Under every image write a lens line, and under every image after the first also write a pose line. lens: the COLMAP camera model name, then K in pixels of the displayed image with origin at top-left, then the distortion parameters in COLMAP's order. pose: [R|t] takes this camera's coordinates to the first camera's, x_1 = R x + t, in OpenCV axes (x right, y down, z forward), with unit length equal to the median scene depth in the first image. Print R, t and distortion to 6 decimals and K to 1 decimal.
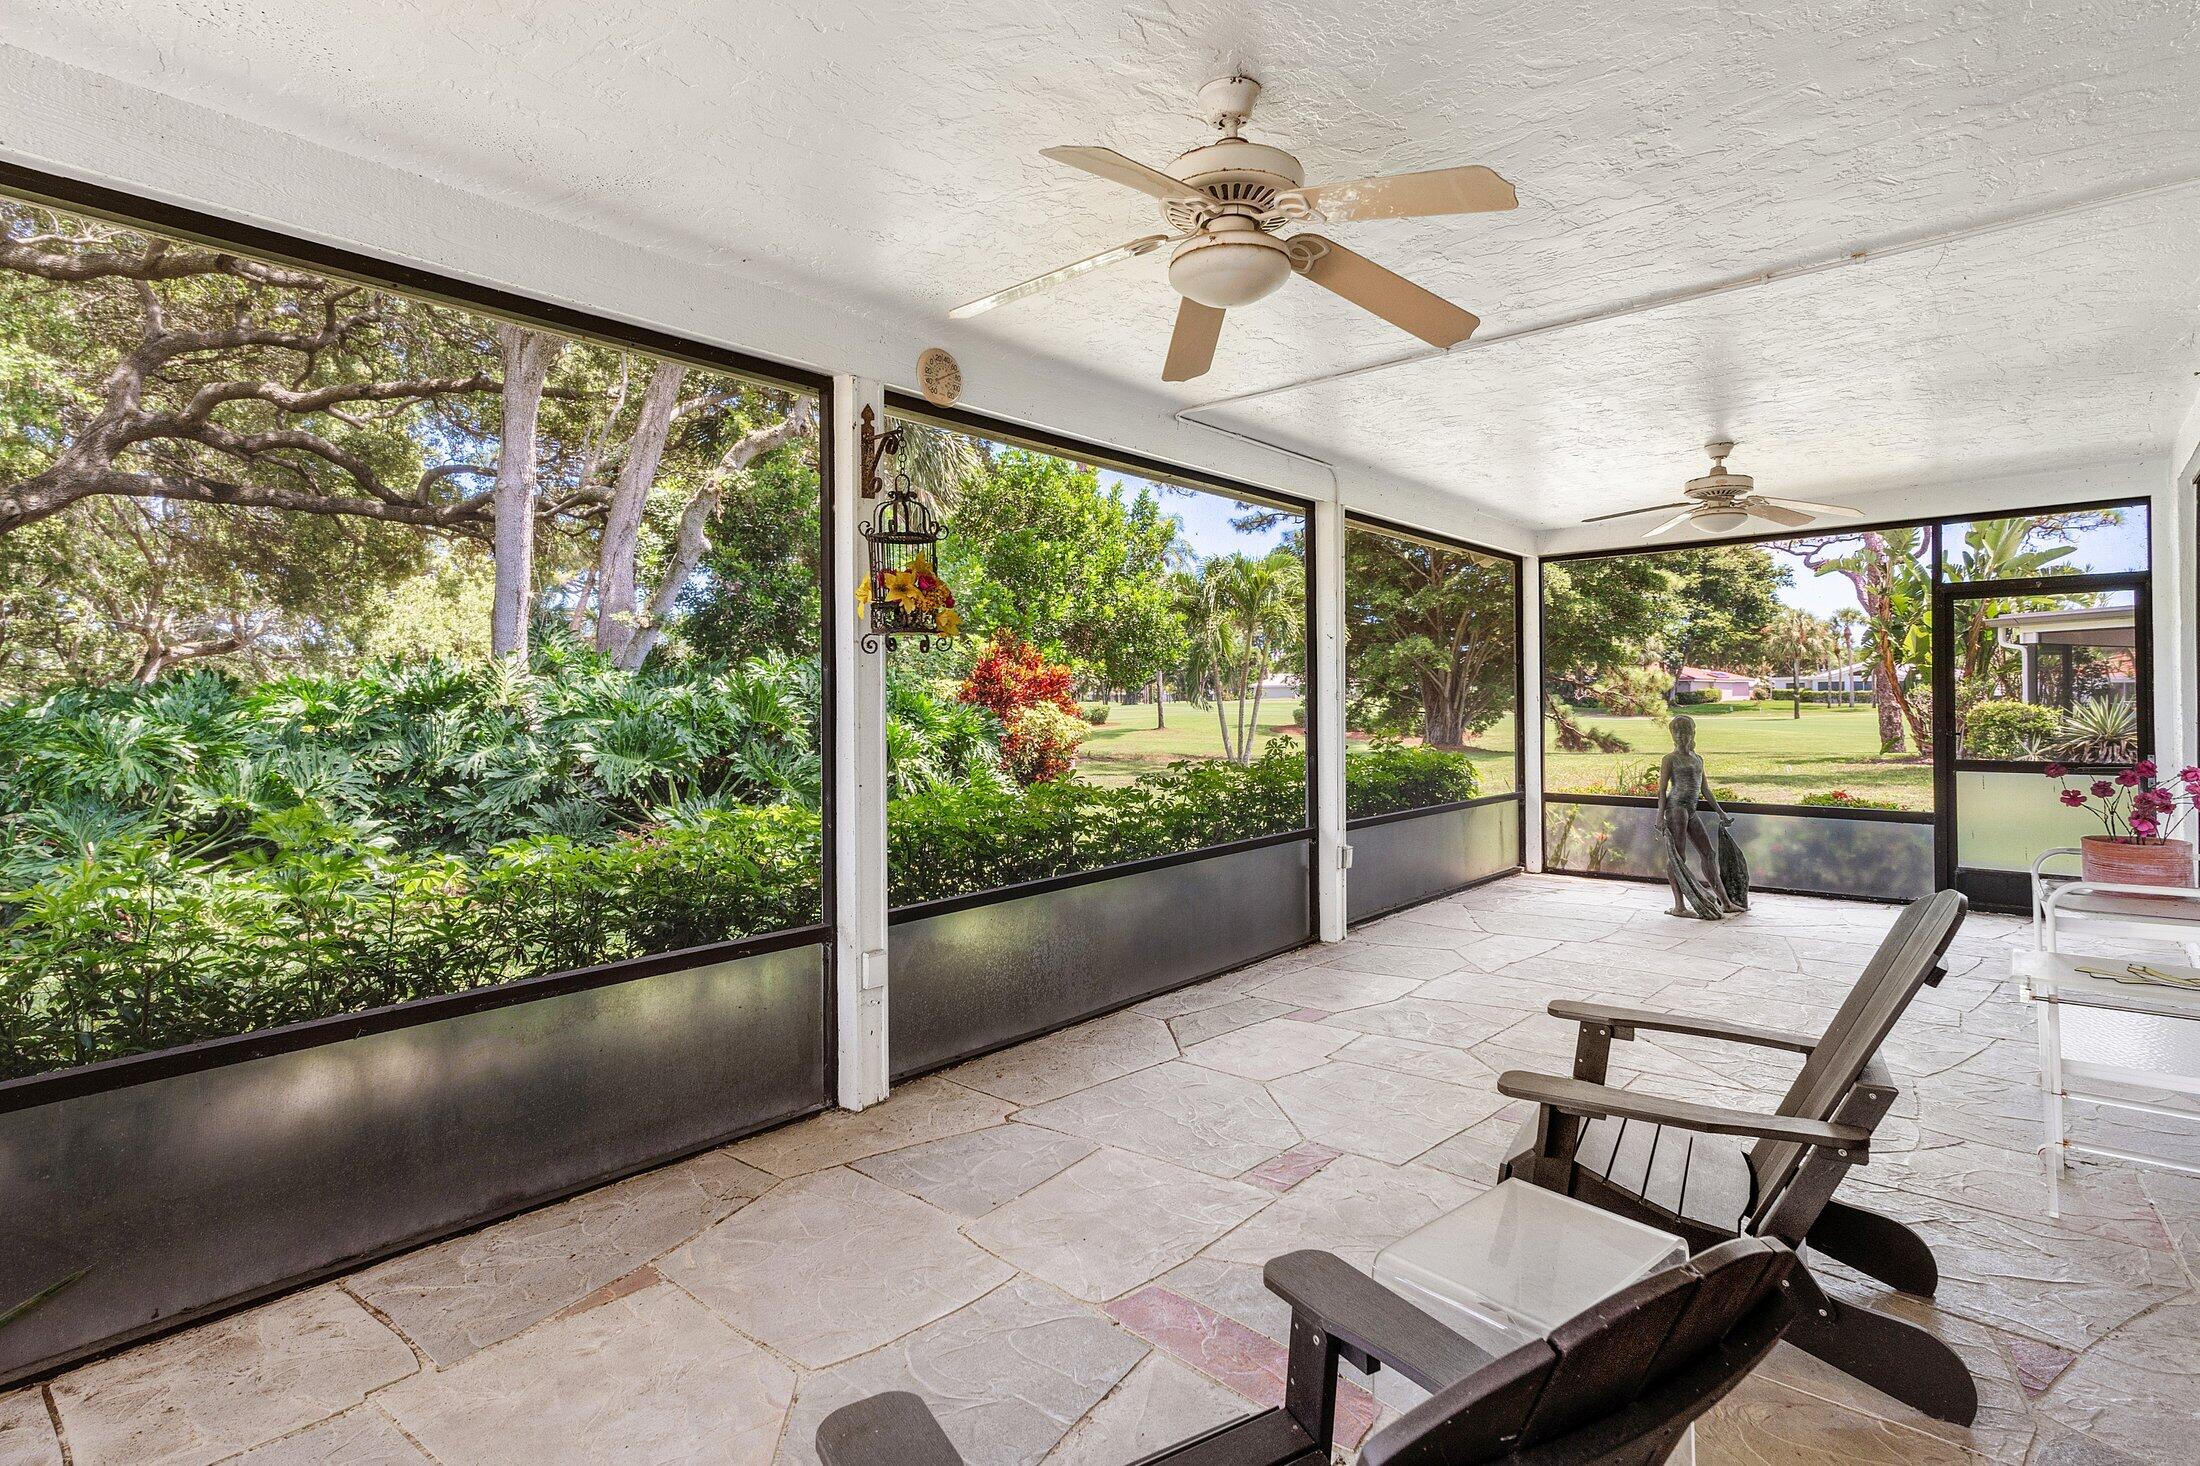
lens RADIAL K [[1104.2, 0, 1094.7], [0, 1104.2, 700.9], [0, 0, 1]] dist [0.023393, 0.000289]
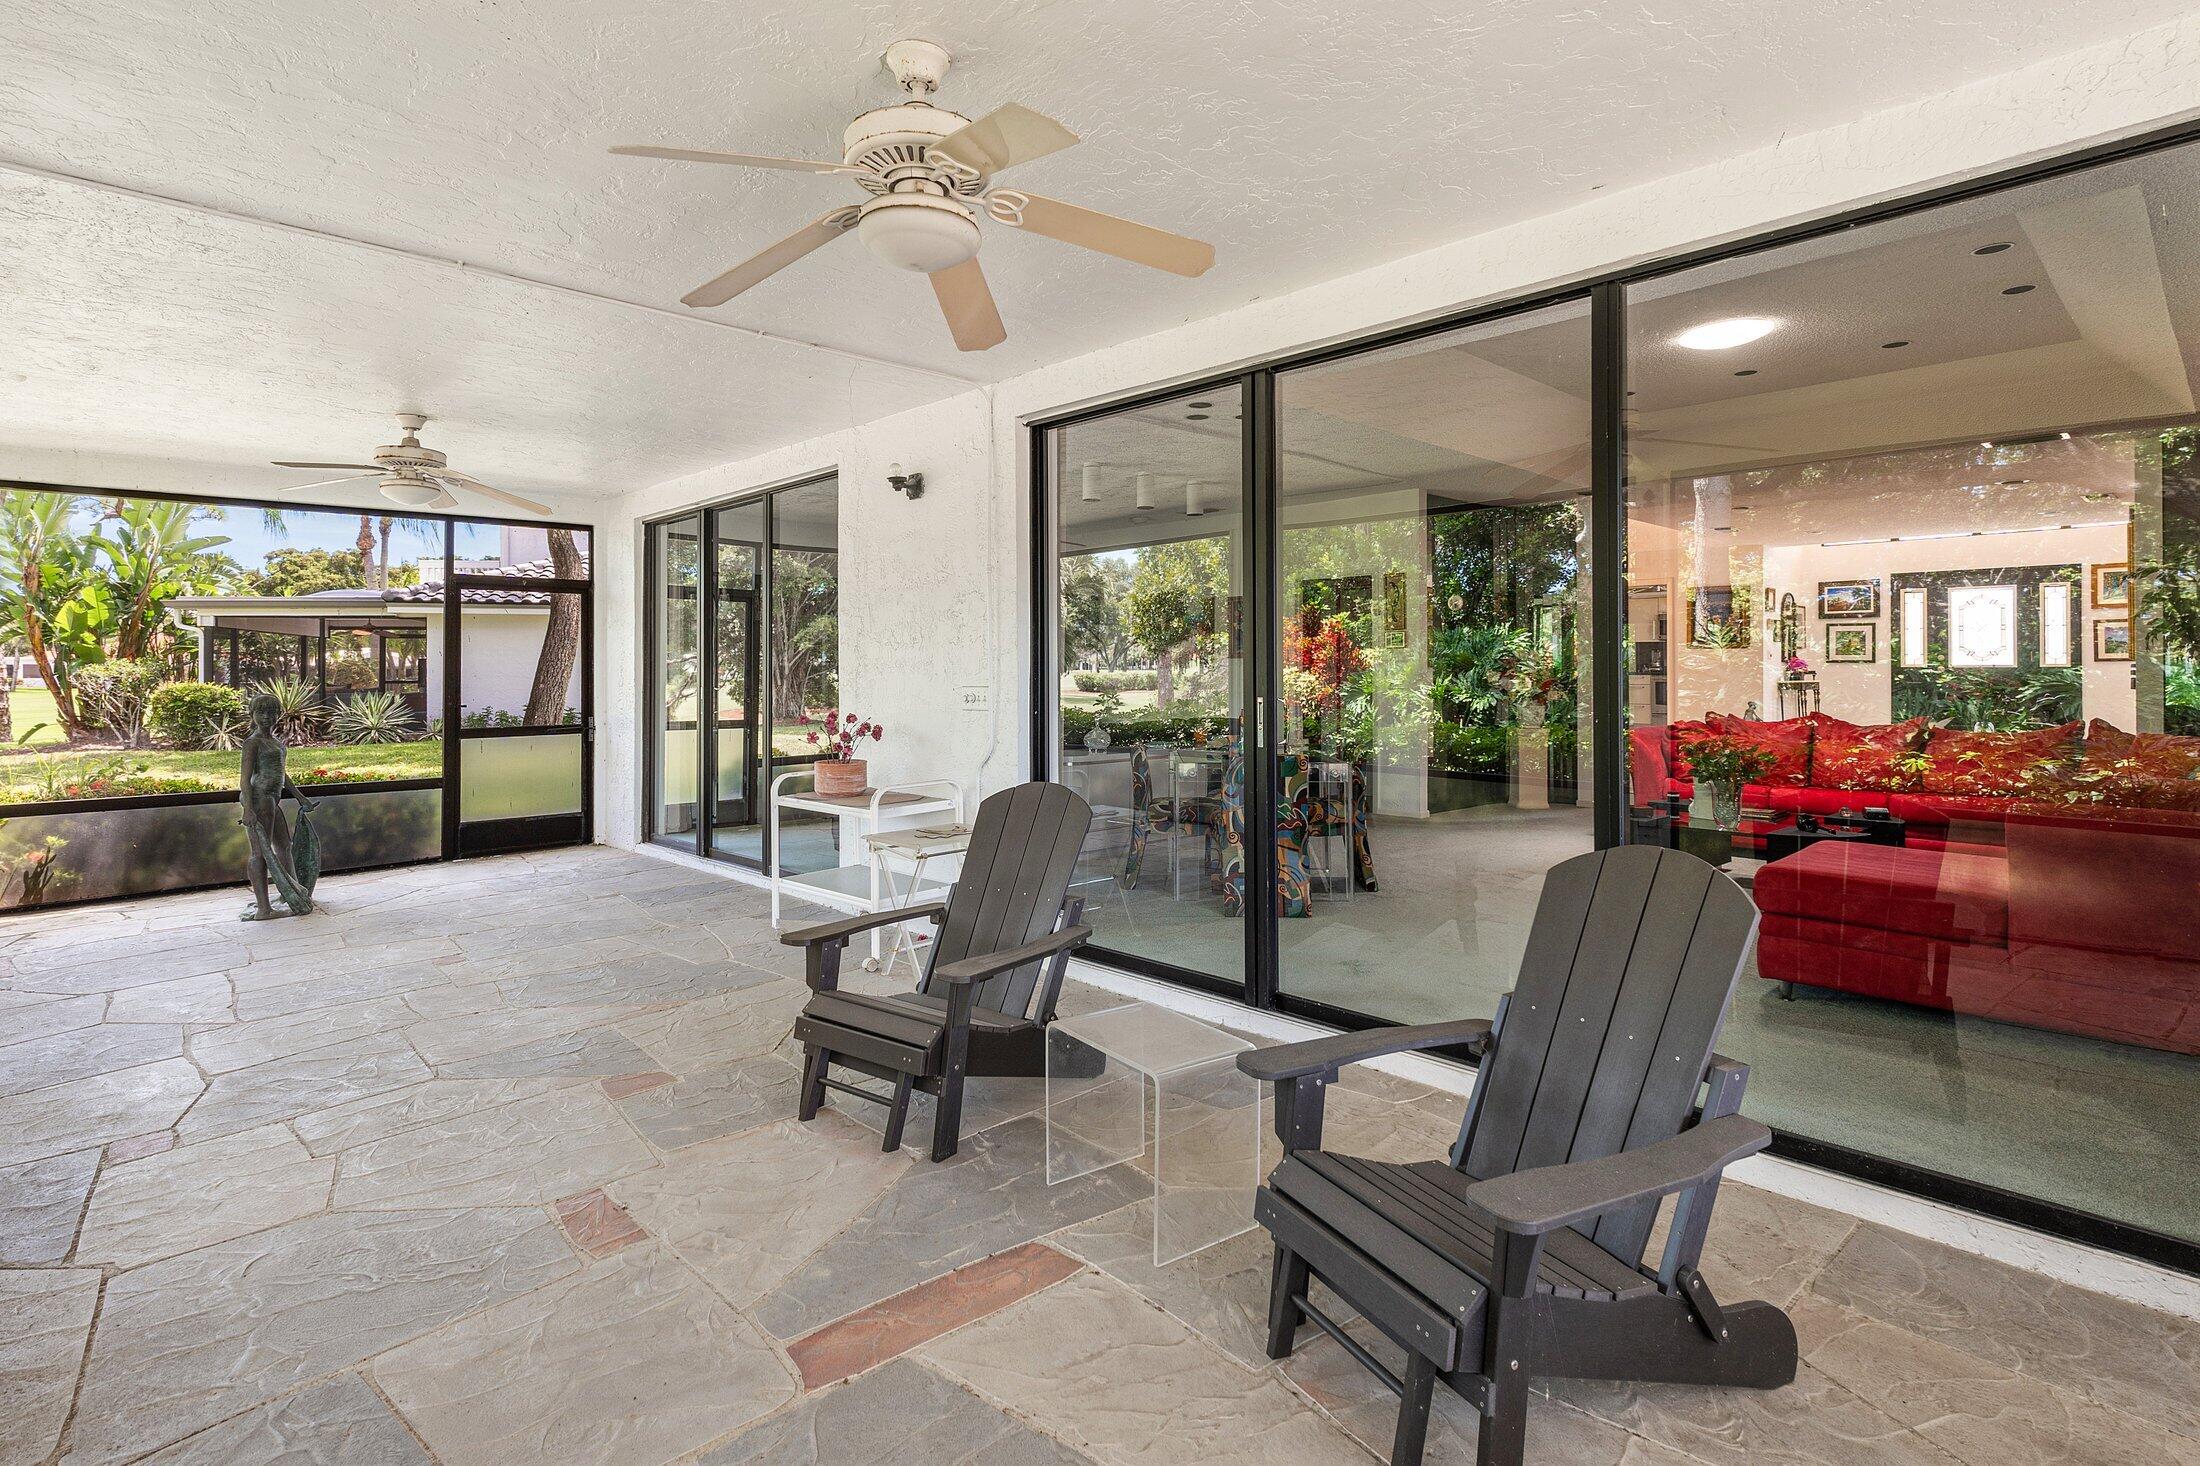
lens RADIAL K [[1059.1, 0, 1140.2], [0, 1059.1, 658.8], [0, 0, 1]] dist [0.001301, 0.000594]
pose [[0.085045, 0.015227, 0.996261, -0.318758], [0.008055, 0.999840, -0.015969, 0.005789], [-0.996345, 0.009383, 0.084908, 0.281475]]
